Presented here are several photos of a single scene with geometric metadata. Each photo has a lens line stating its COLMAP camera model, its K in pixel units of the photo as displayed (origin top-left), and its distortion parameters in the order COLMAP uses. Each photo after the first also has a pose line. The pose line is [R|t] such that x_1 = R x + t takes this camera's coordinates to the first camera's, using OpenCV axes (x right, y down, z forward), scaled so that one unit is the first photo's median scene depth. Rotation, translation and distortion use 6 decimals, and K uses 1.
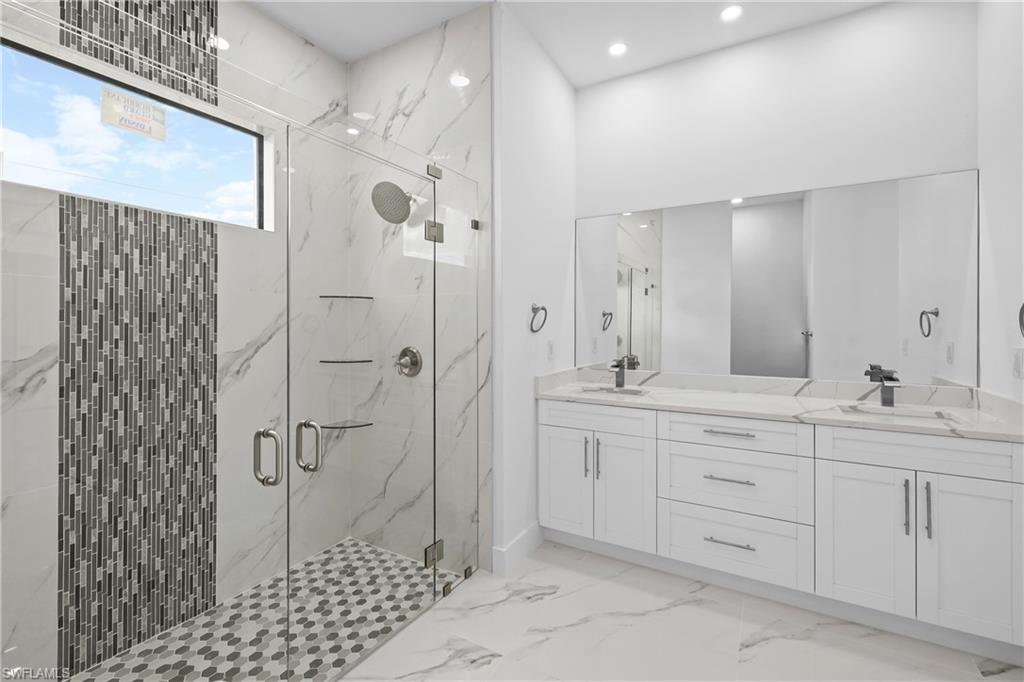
lens RADIAL K [[439.3, 0, 512.8], [0, 439.3, 327.3], [0, 0, 1]] dist [0.000950, -0.000302]
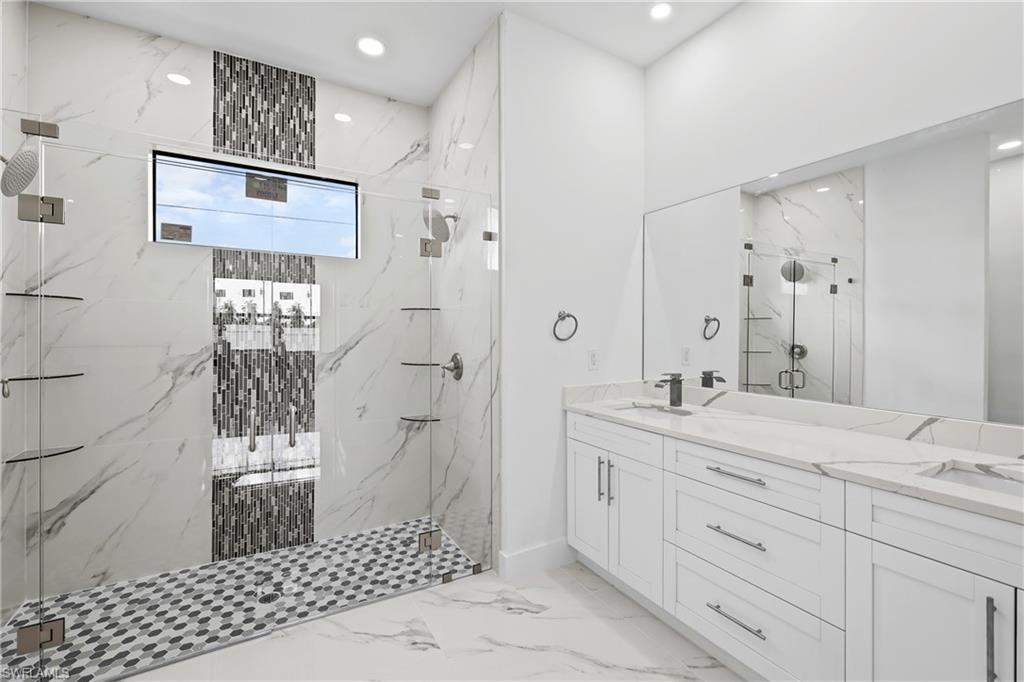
lens RADIAL K [[436.2, 0, 515.0], [0, 436.2, 336.1], [0, 0, 1]] dist [0.000291, -0.000033]
pose [[0.867853, 0.003770, -0.496807, 0.513906], [-0.002656, 0.999992, 0.002948, -0.001109], [0.496814, -0.001239, 0.867856, 0.148878]]
